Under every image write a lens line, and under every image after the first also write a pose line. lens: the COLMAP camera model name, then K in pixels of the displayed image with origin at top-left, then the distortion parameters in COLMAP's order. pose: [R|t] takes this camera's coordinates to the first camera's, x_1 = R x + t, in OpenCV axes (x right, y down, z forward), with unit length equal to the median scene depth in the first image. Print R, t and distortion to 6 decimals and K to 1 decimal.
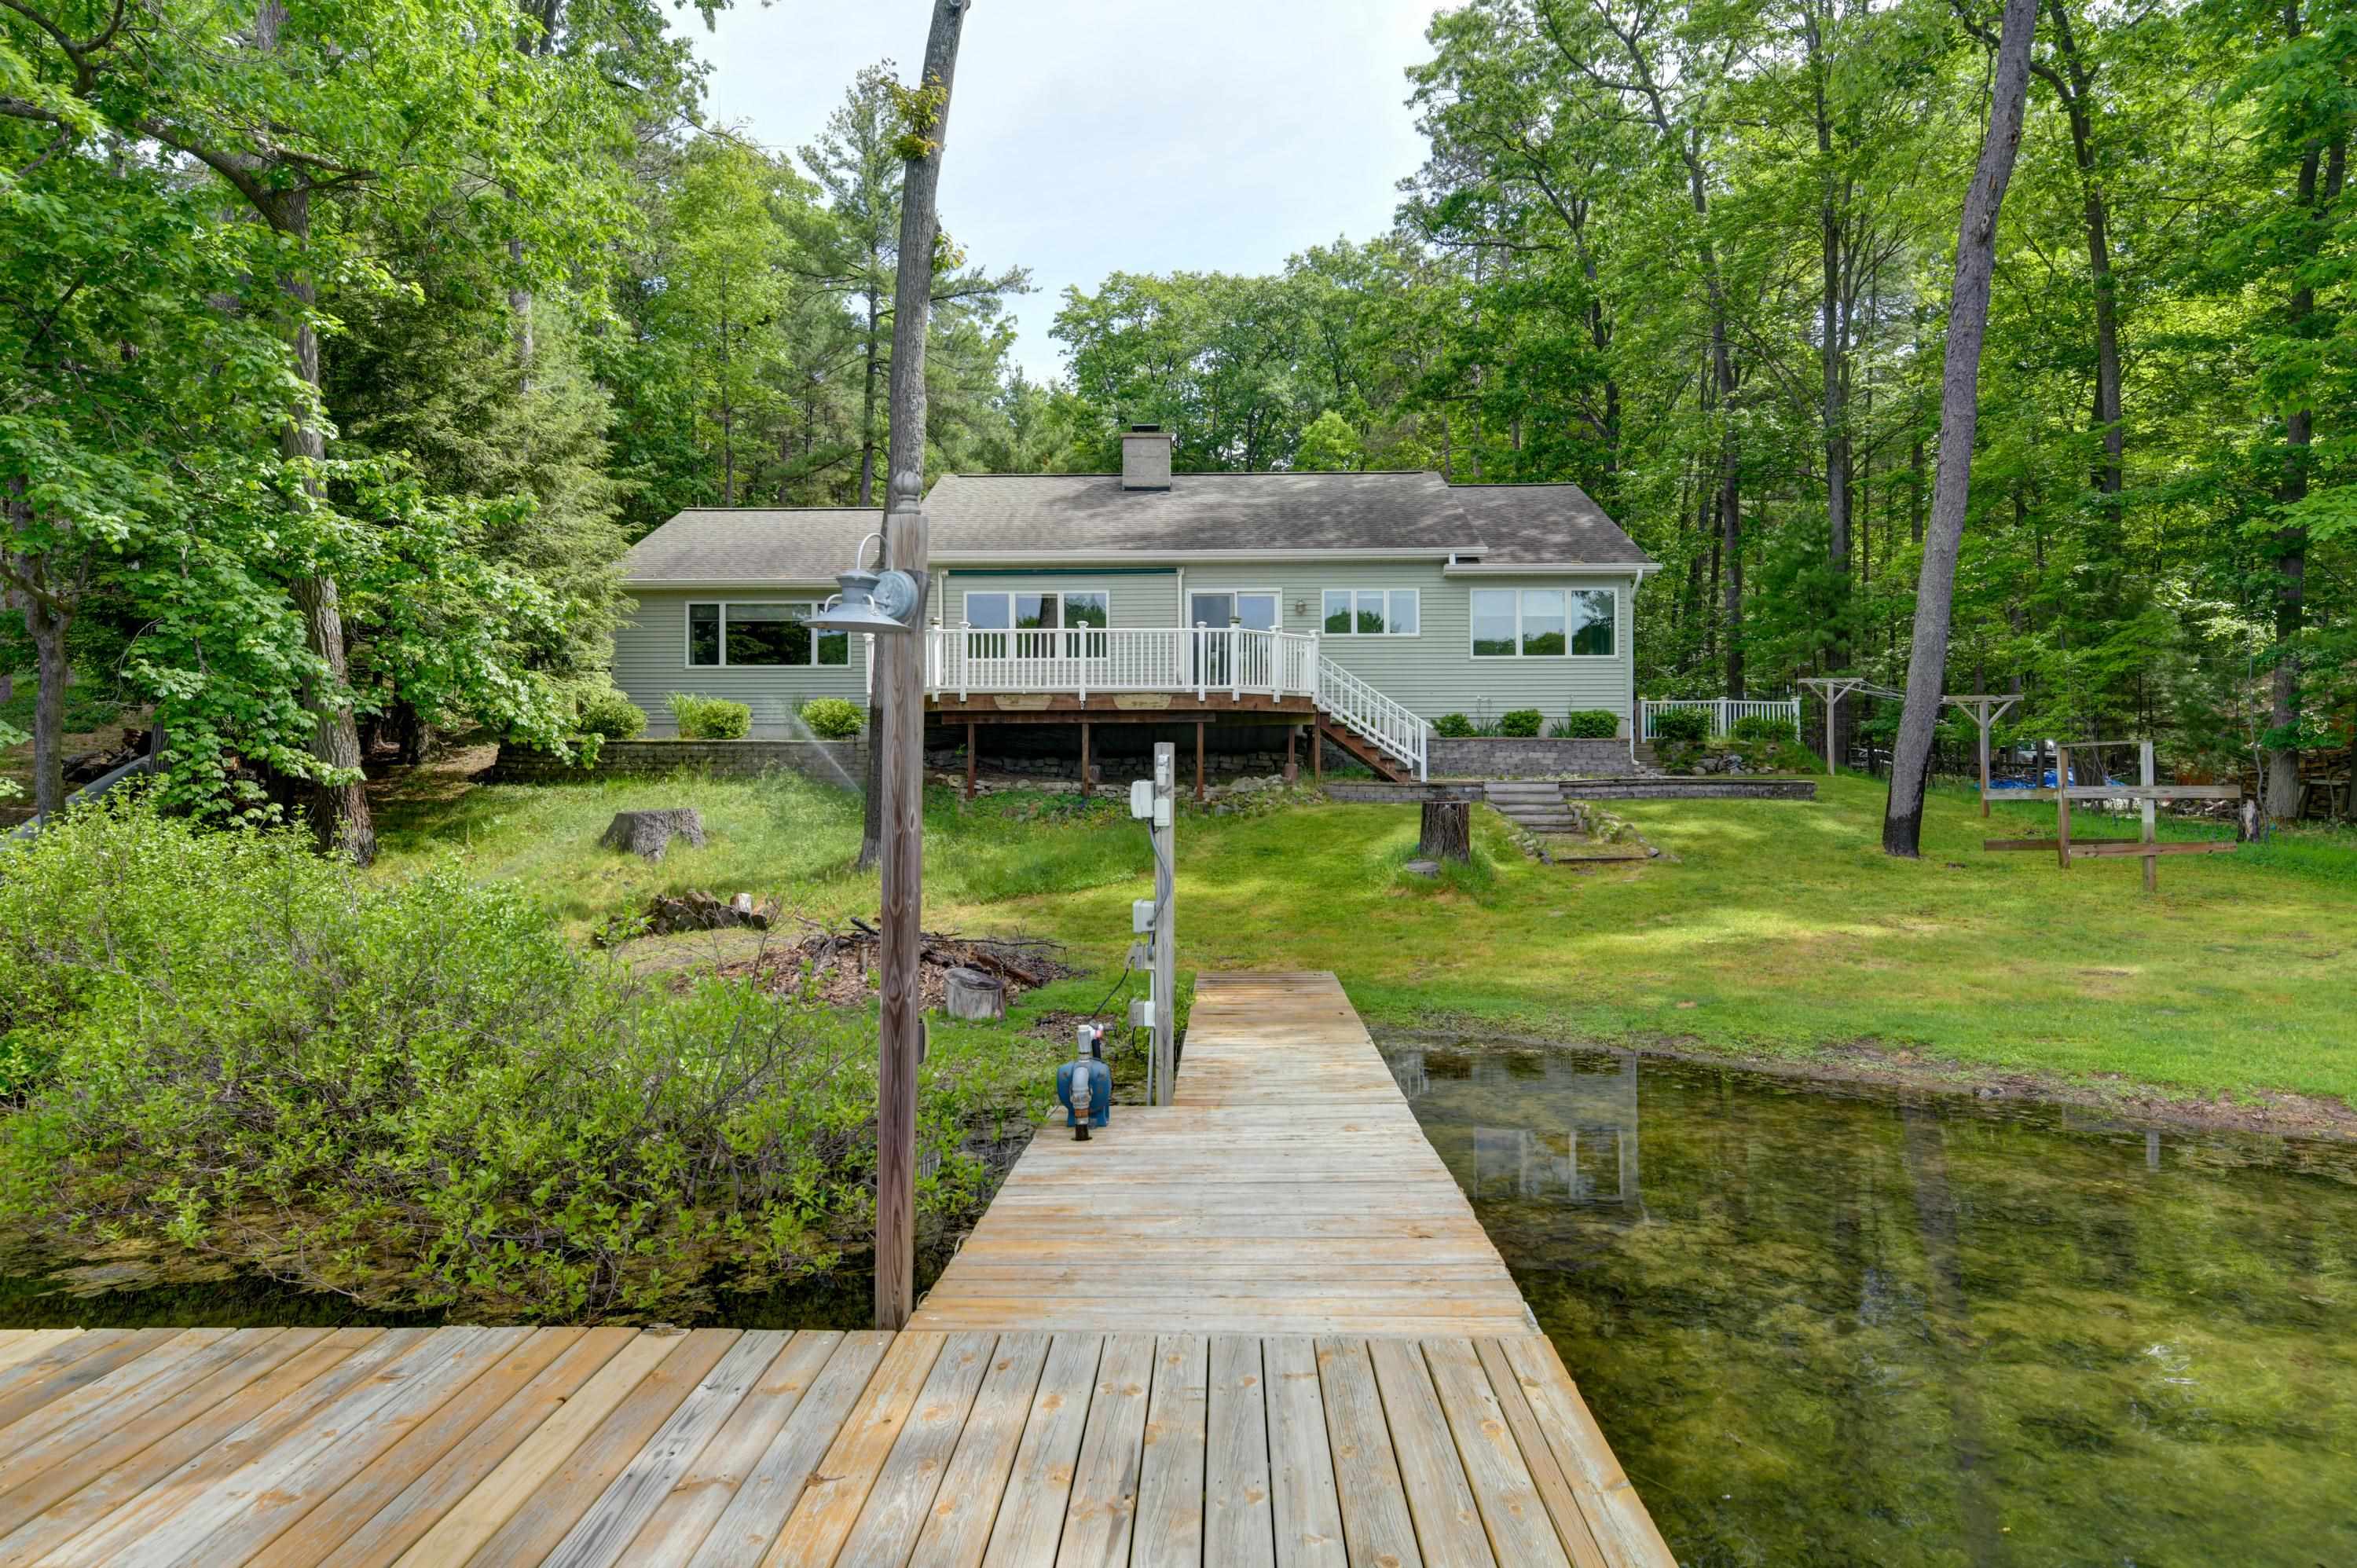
lens RADIAL K [[1325.9, 0, 1183.4], [0, 1325.9, 786.1], [0, 0, 1]] dist [0.008815, -0.000011]
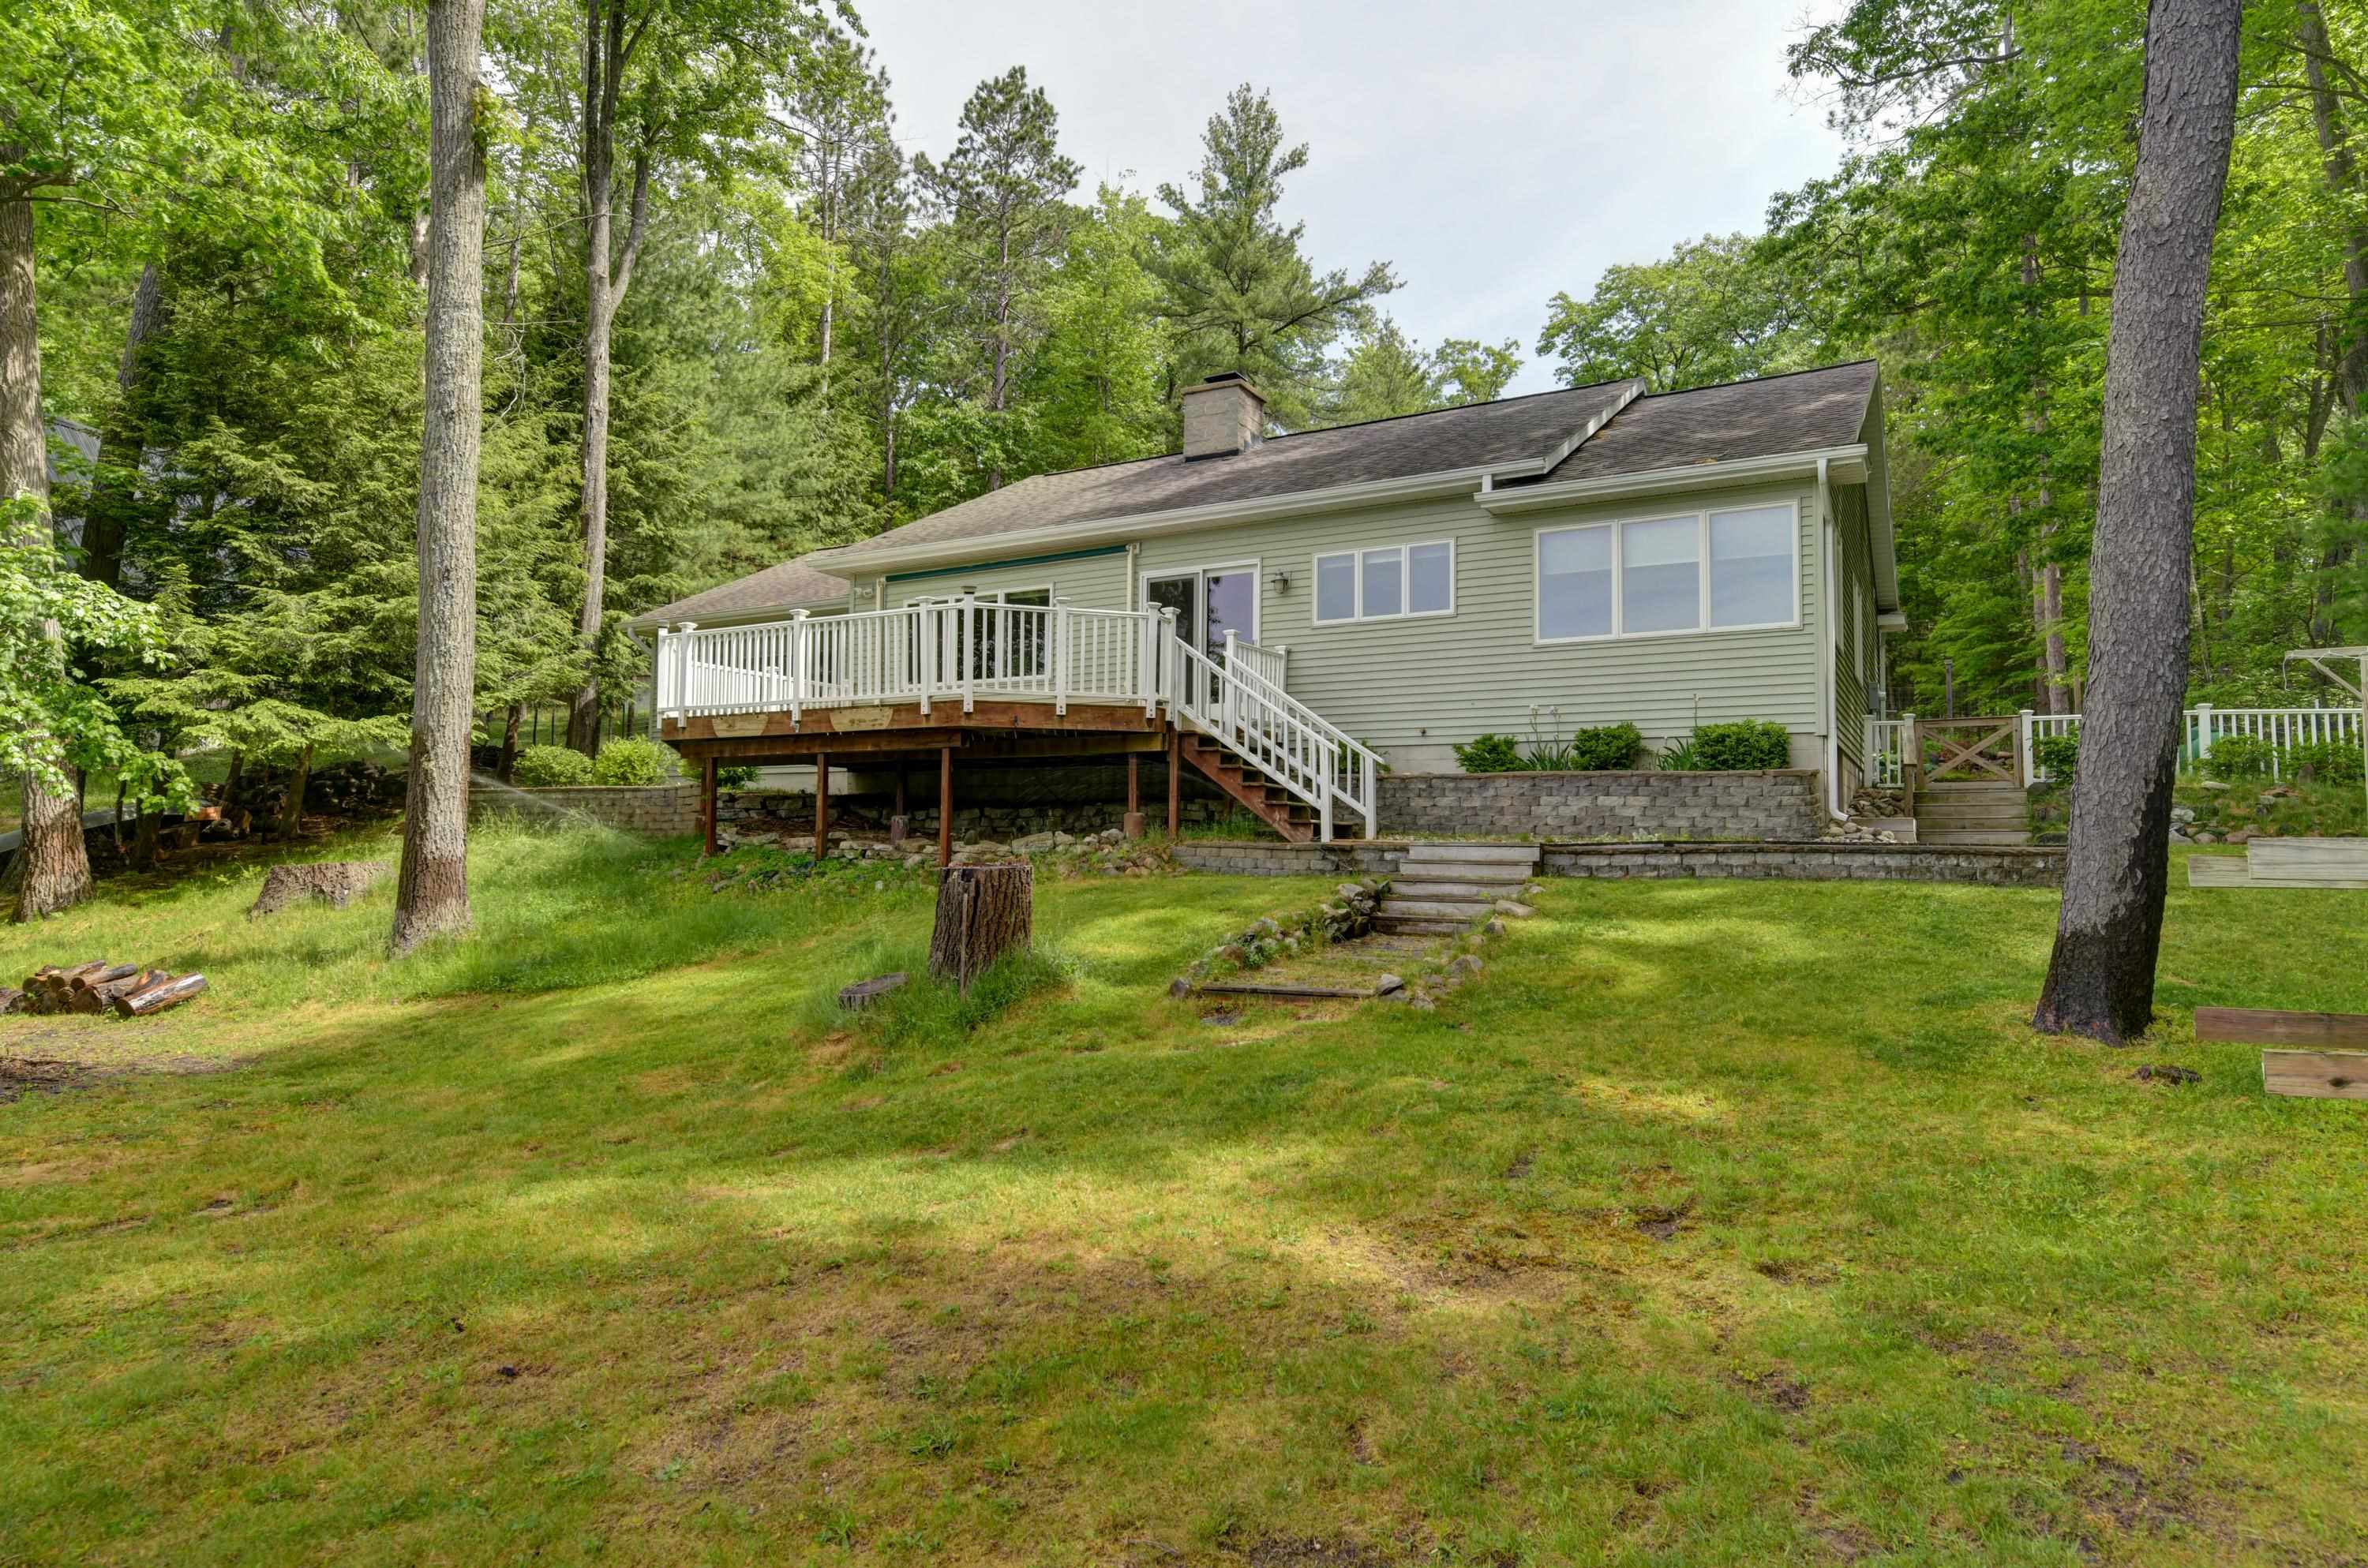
lens RADIAL K [[1332.0, 0, 1181.9], [0, 1332.0, 777.1], [0, 0, 1]] dist [0.008815, -0.000011]
pose [[0.875989, -0.014288, -0.482120, 0.371944], [-0.017139, 0.998008, -0.060717, 0.004595], [0.482027, 0.061450, 0.873999, 0.396877]]
